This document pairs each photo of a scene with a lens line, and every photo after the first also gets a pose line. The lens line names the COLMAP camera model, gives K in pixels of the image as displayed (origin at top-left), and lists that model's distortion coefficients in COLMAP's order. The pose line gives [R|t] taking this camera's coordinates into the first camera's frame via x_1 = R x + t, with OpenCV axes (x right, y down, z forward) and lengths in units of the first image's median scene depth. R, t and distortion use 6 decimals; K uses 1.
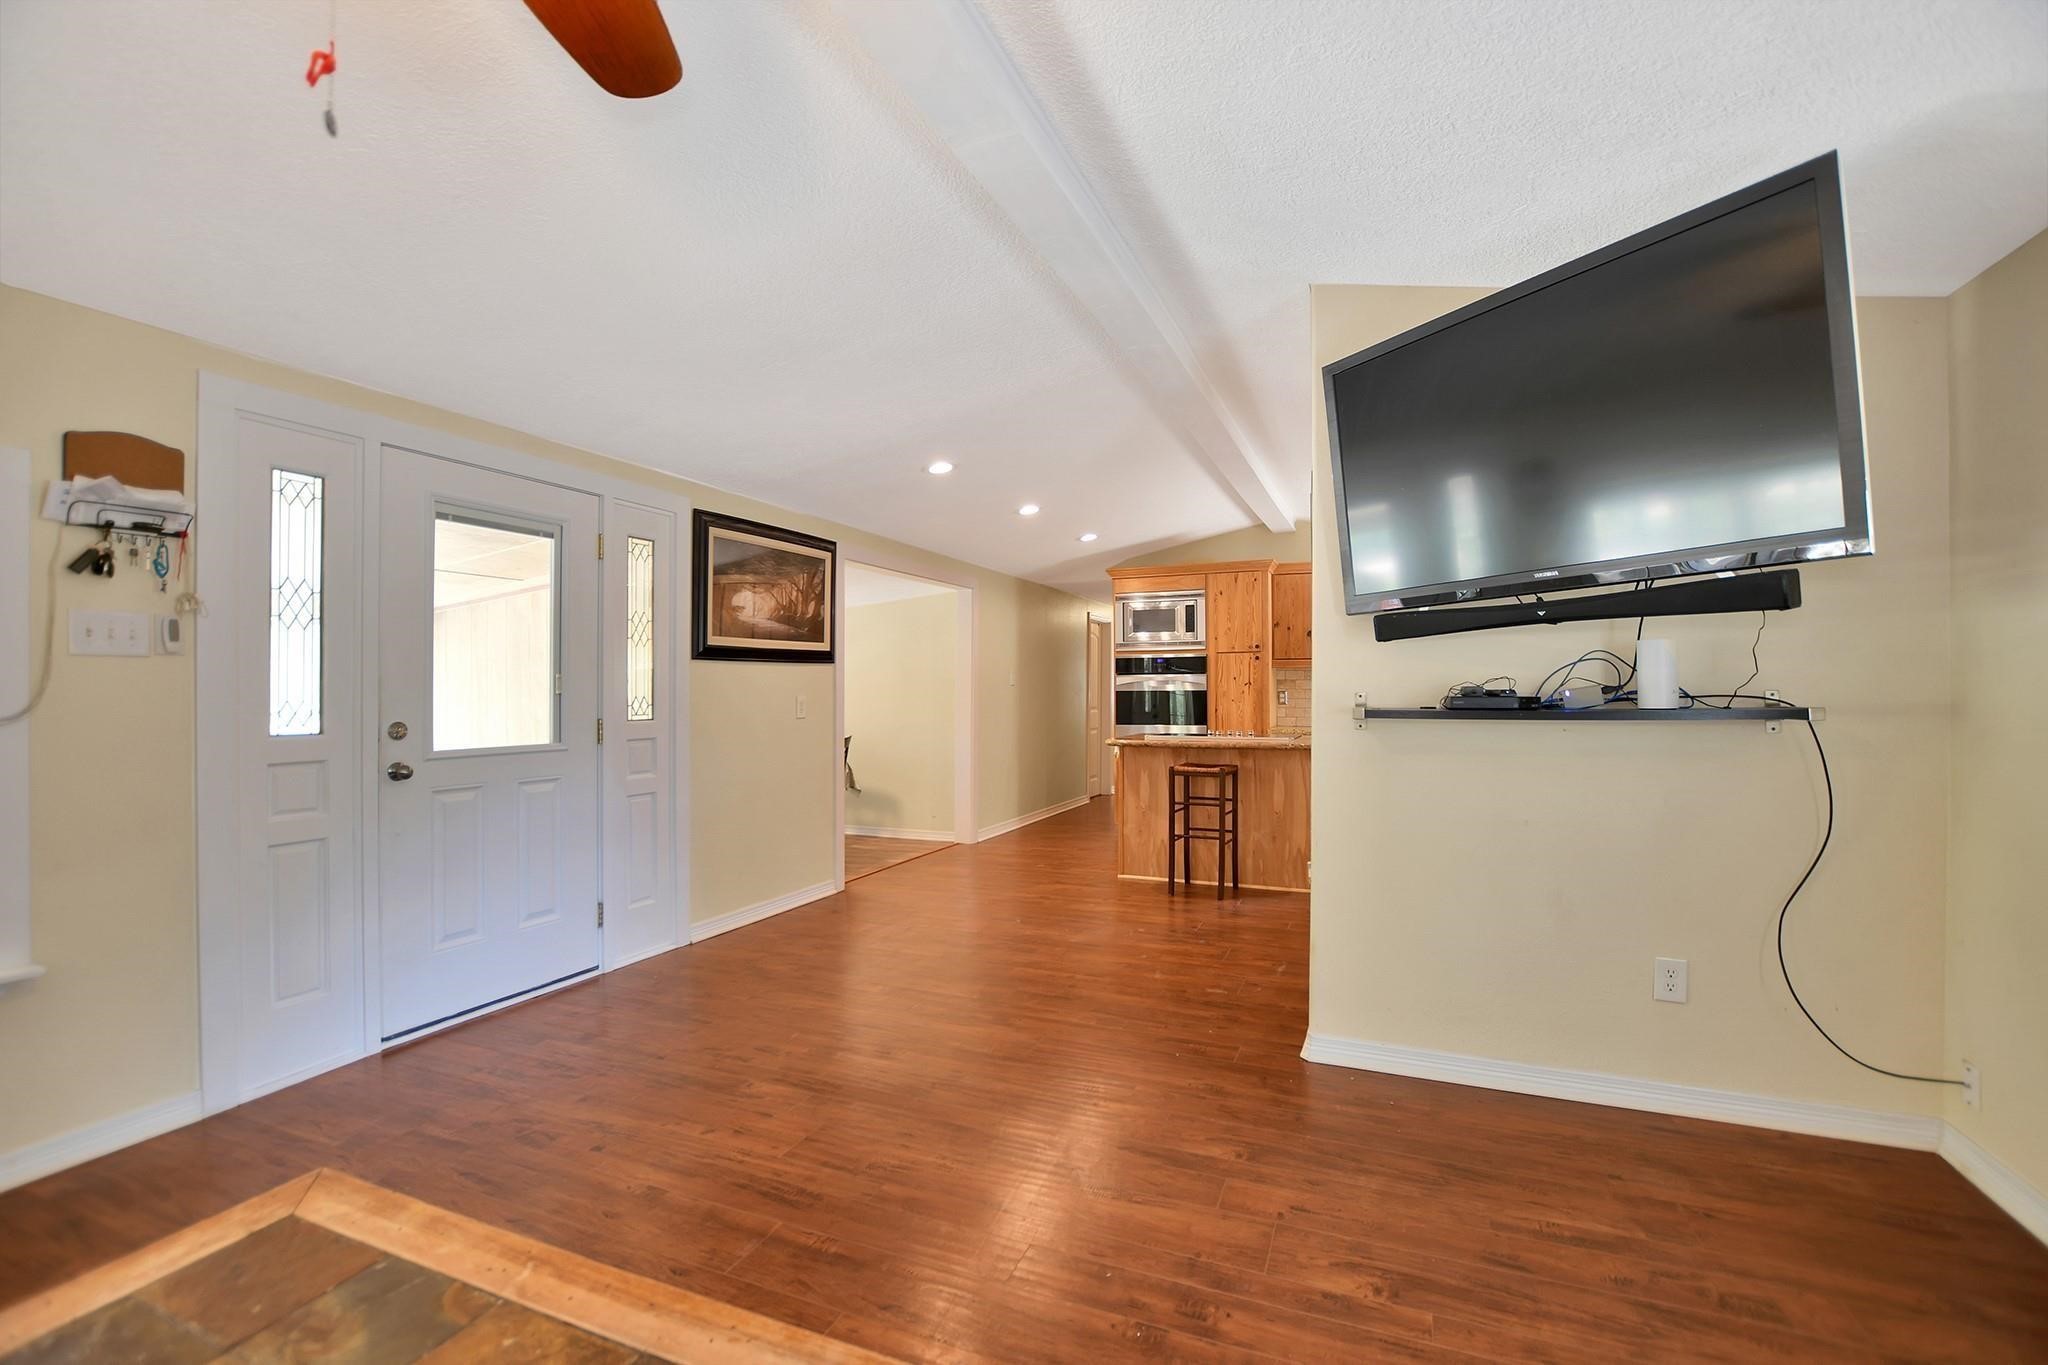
lens RADIAL K [[899.6, 0, 1018.1], [0, 899.6, 691.9], [0, 0, 1]] dist [-0.034143, 0.004752]
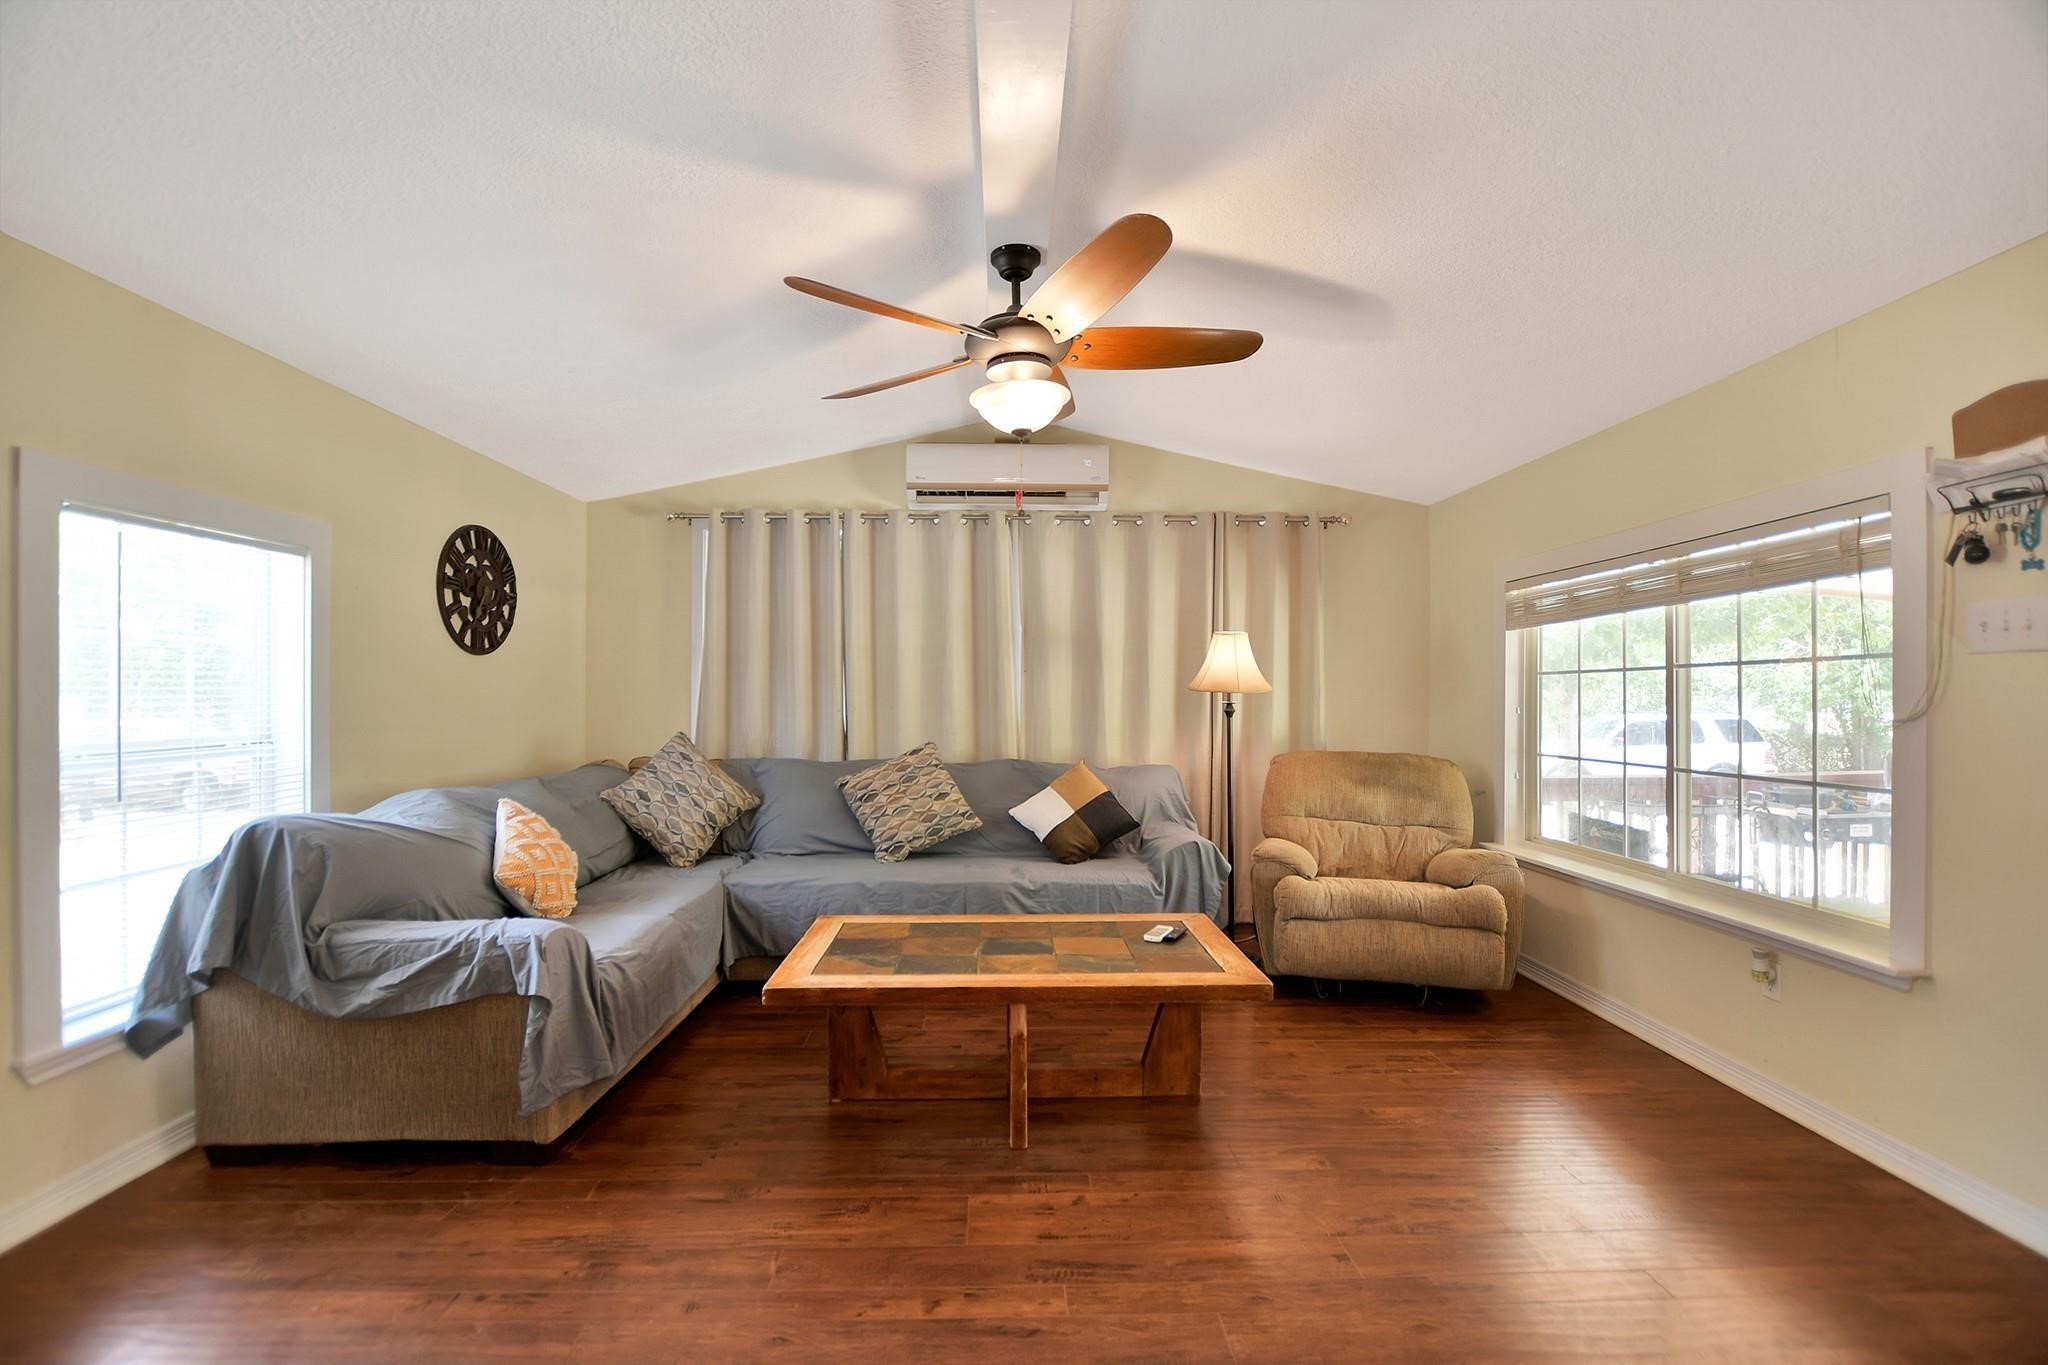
lens RADIAL K [[899.6, 0, 1018.1], [0, 899.6, 691.9], [0, 0, 1]] dist [-0.034143, 0.004752]
pose [[-0.913942, 0.002267, -0.405839, 0.101069], [0.000962, 0.999994, 0.003420, -0.003030], [0.405844, 0.002735, -0.913938, 0.737446]]
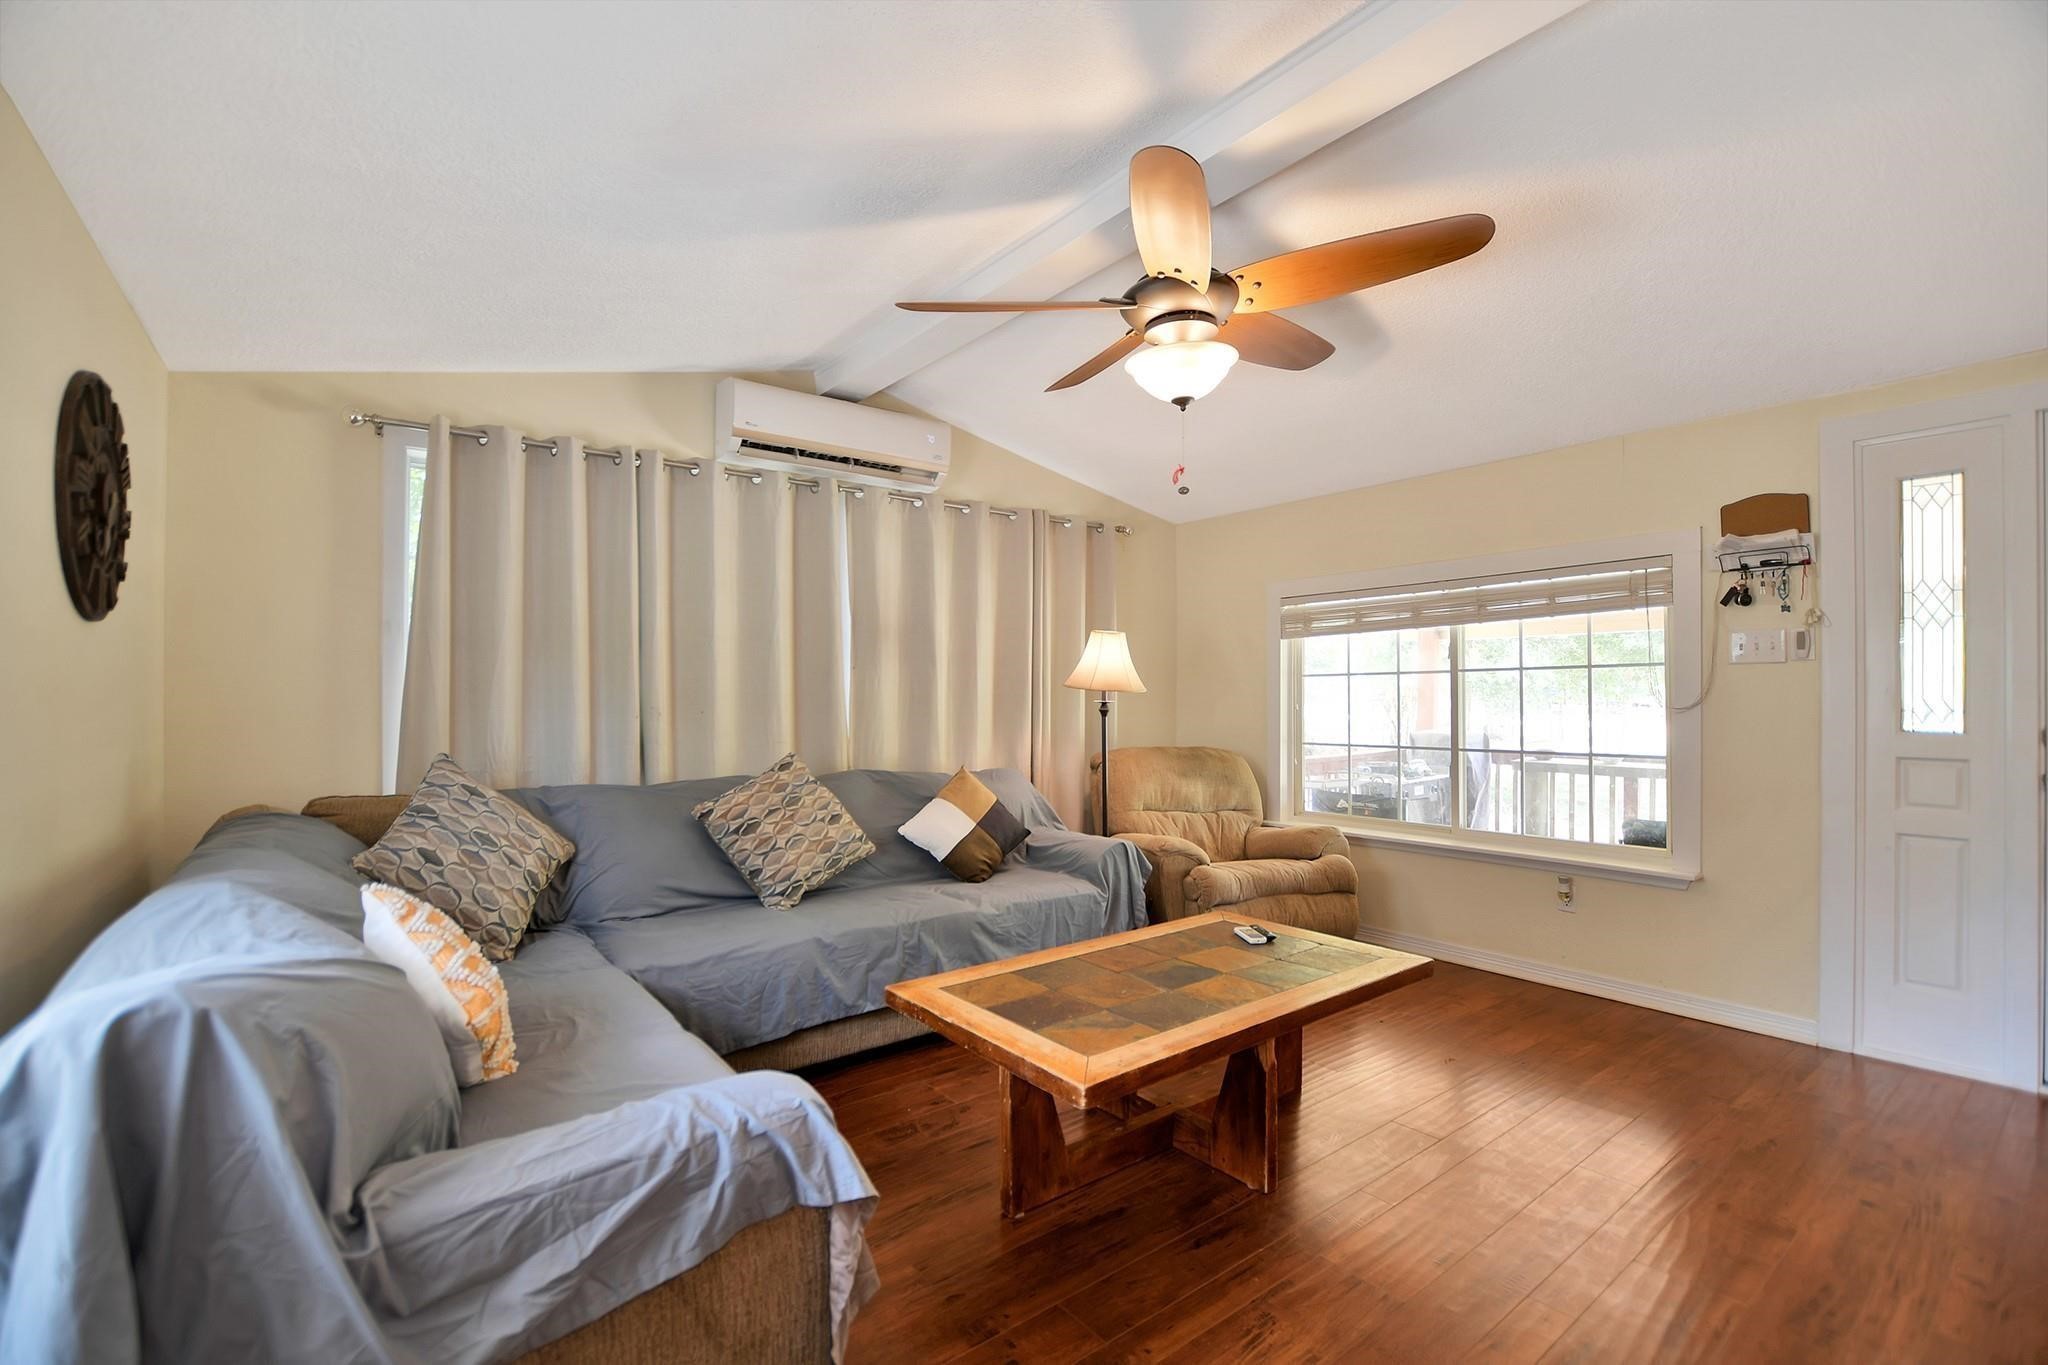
lens RADIAL K [[899.6, 0, 1018.1], [0, 899.6, 691.9], [0, 0, 1]] dist [-0.034143, 0.004752]
pose [[-0.501625, 0.001594, -0.865084, 0.374125], [0.001448, 0.999998, 0.001002, -0.000071], [0.865084, -0.000750, -0.501627, 0.370672]]
